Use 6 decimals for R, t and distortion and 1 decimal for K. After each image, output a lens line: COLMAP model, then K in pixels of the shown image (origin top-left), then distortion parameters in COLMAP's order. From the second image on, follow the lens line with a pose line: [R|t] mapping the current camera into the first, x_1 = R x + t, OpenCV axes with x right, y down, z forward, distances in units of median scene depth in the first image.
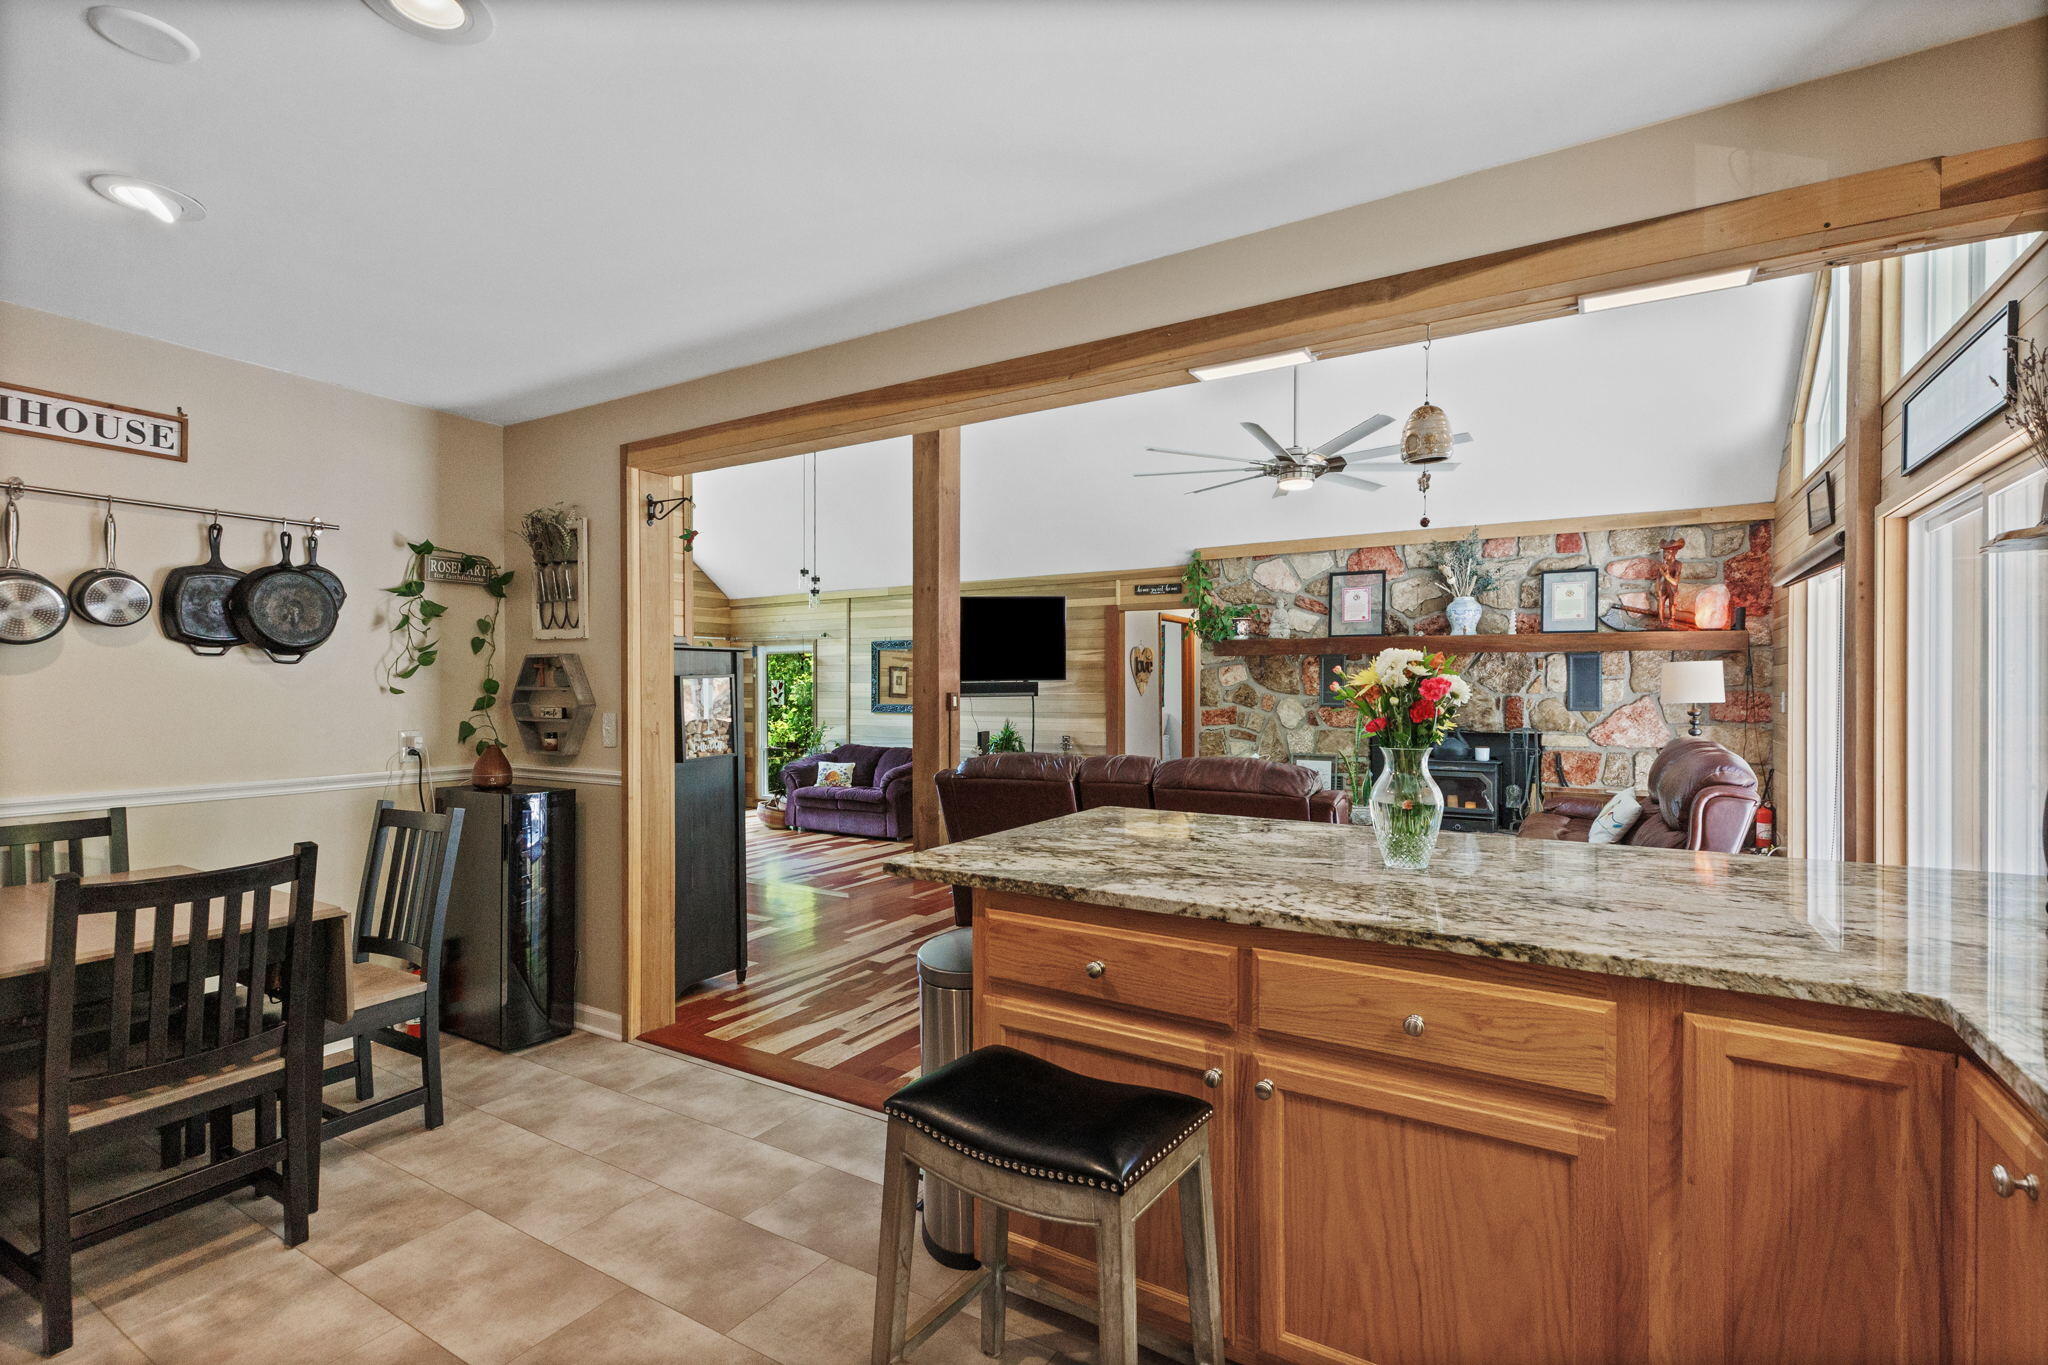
lens RADIAL K [[927.3, 0, 1051.0], [0, 927.3, 690.1], [0, 0, 1]] dist [0.009599, -0.002590]
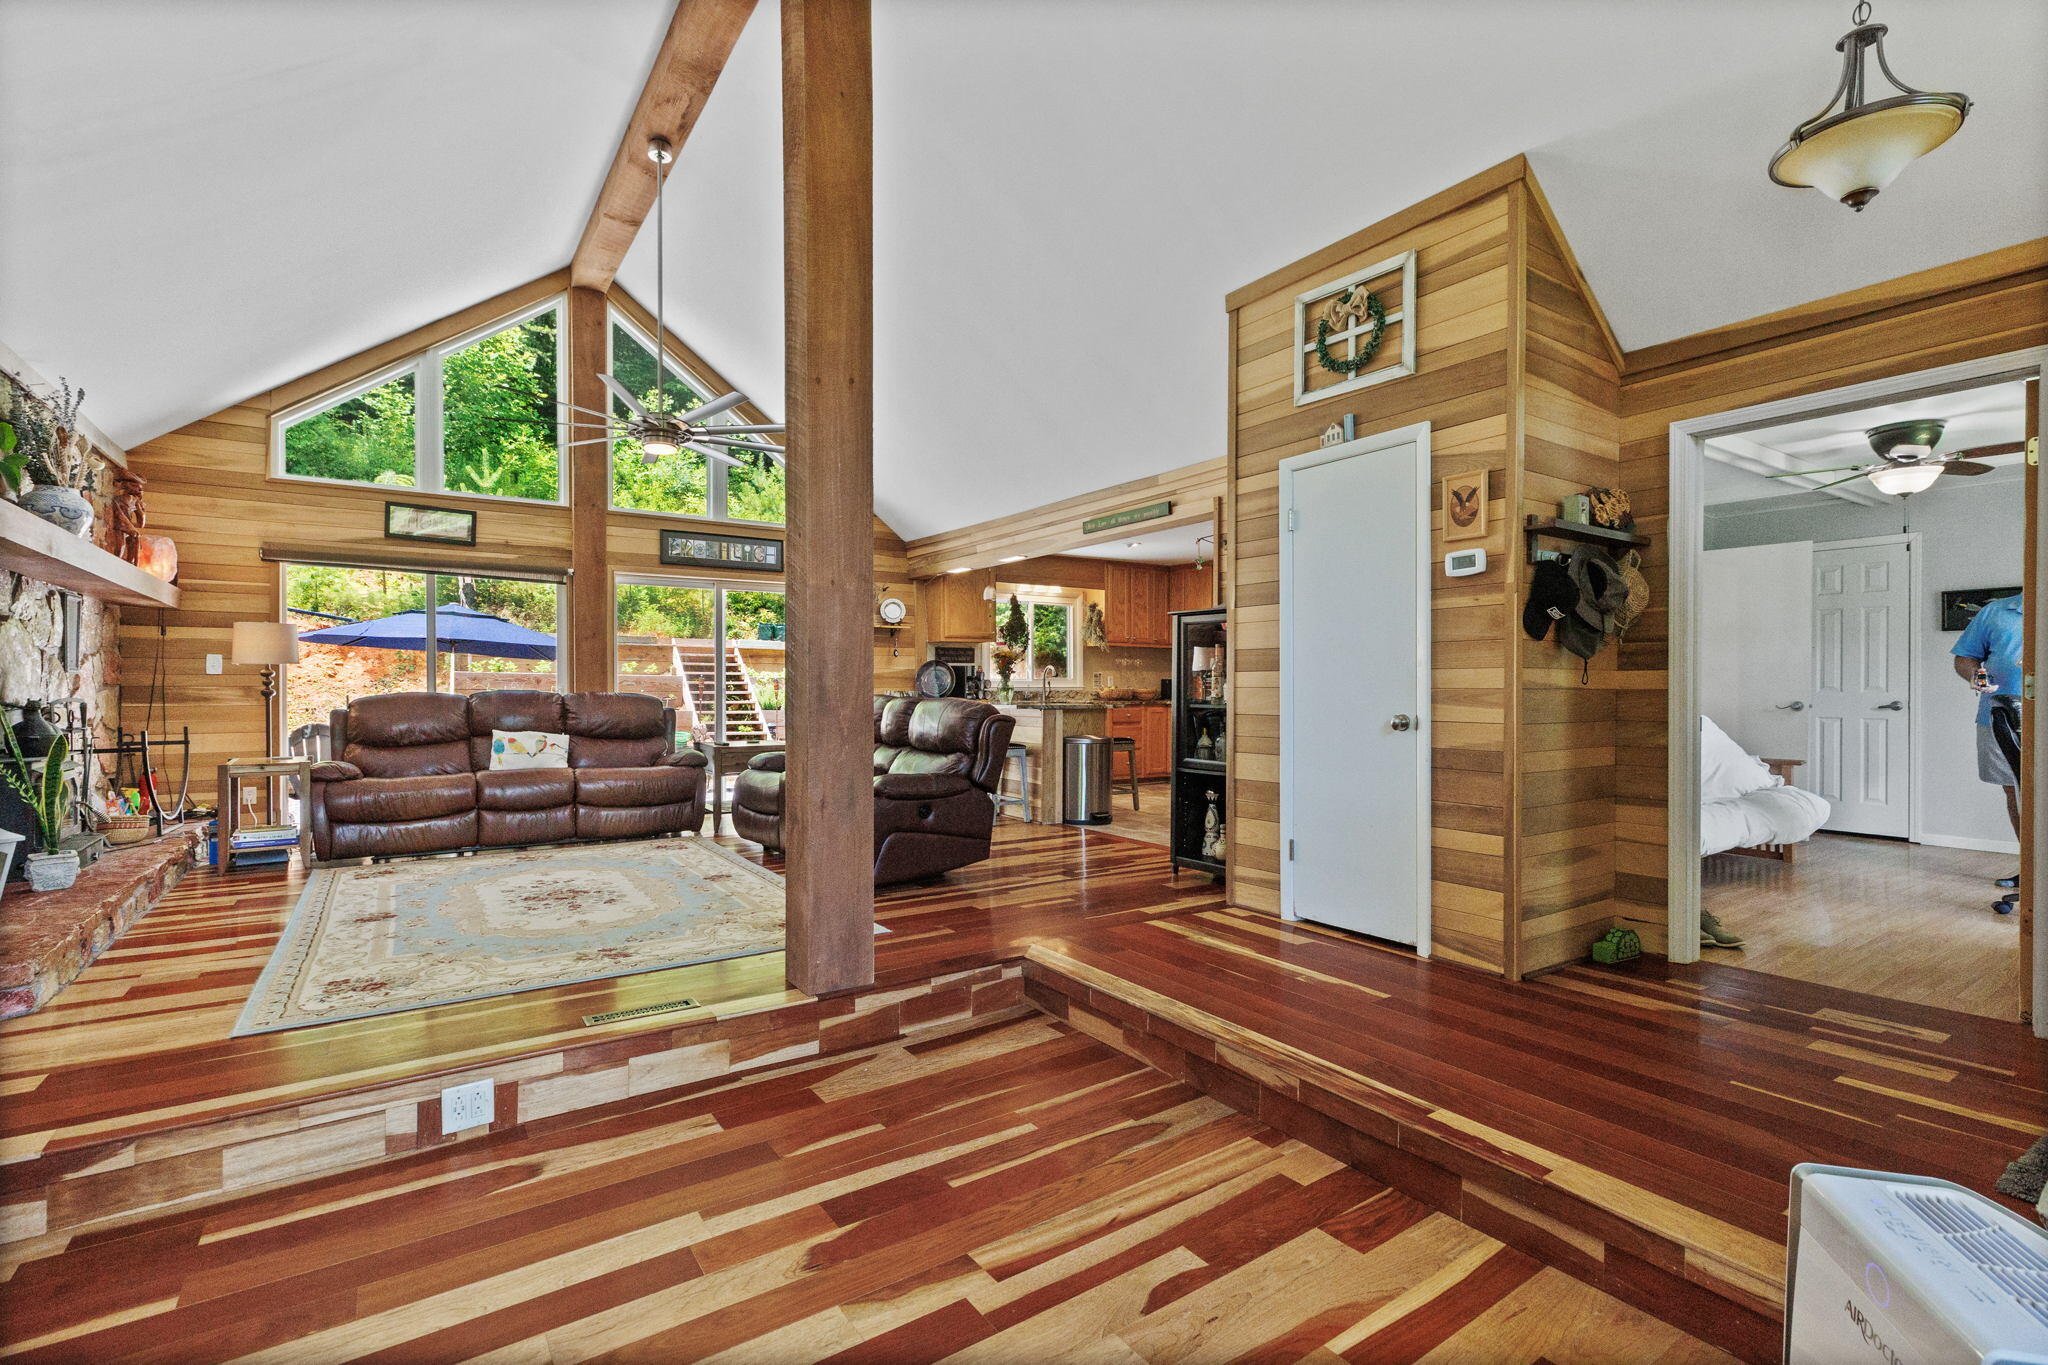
lens RADIAL K [[927.3, 0, 1012.9], [0, 927.3, 689.8], [0, 0, 1]] dist [0.009599, -0.002590]
pose [[-0.895159, -0.004238, 0.445726, -0.407170], [-0.001712, 0.999980, 0.006070, 0.028598], [-0.445743, 0.004671, -0.895149, 1.287749]]
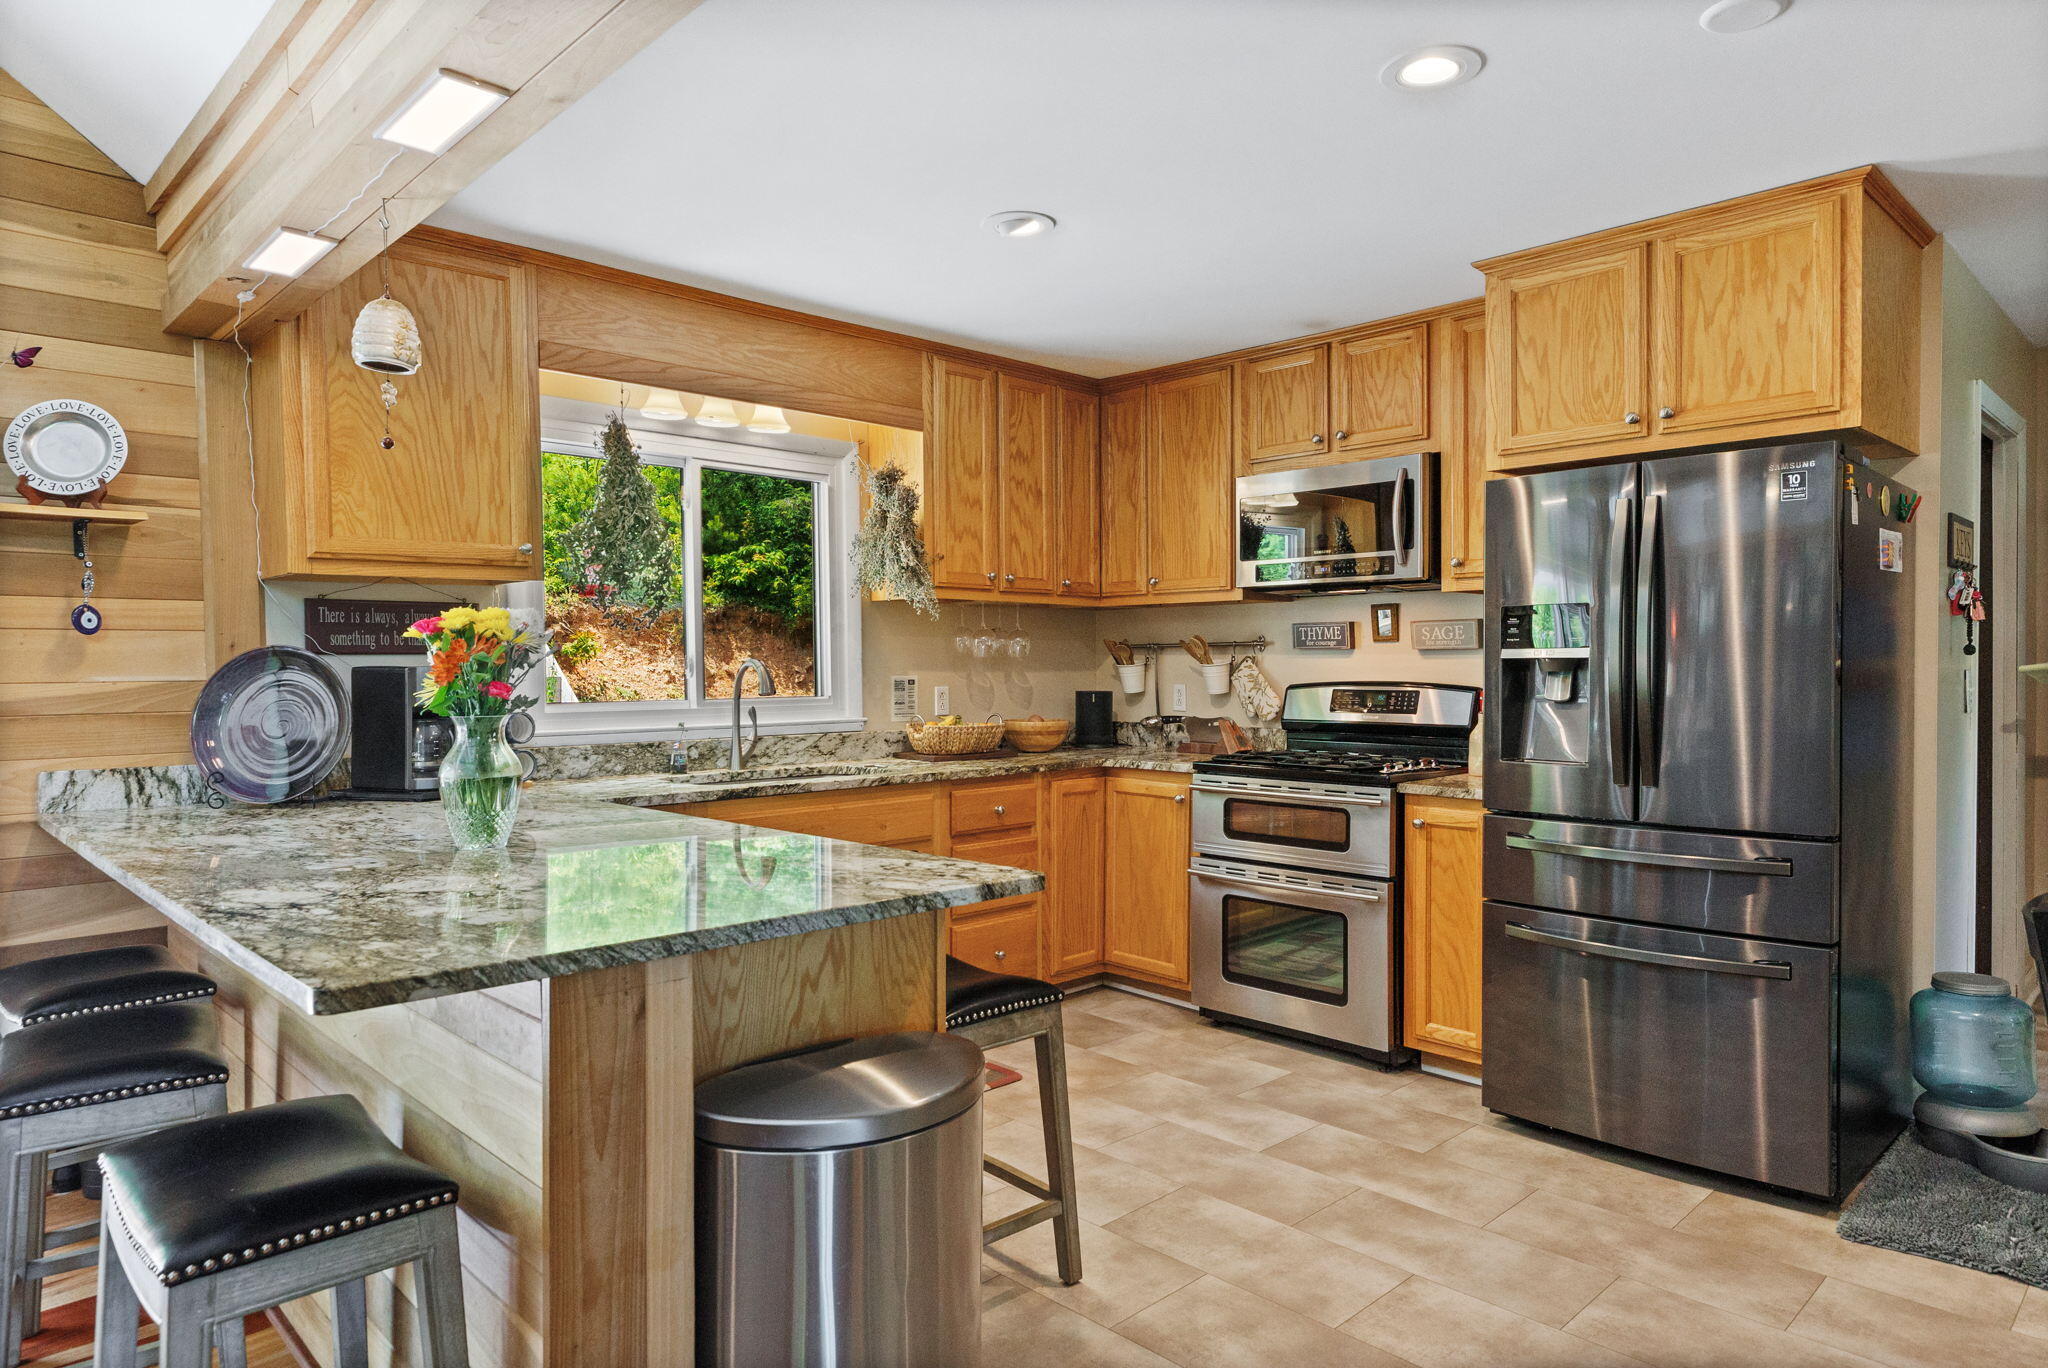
lens RADIAL K [[1228.5, 0, 1023.7], [0, 1228.5, 683.4], [0, 0, 1]] dist [0.001854, -0.001425]
pose [[-0.962576, 0.000332, 0.271011, -0.122161], [0.004933, 0.999855, 0.016296, 0.003470], [-0.270967, 0.017023, -0.962438, 0.554502]]
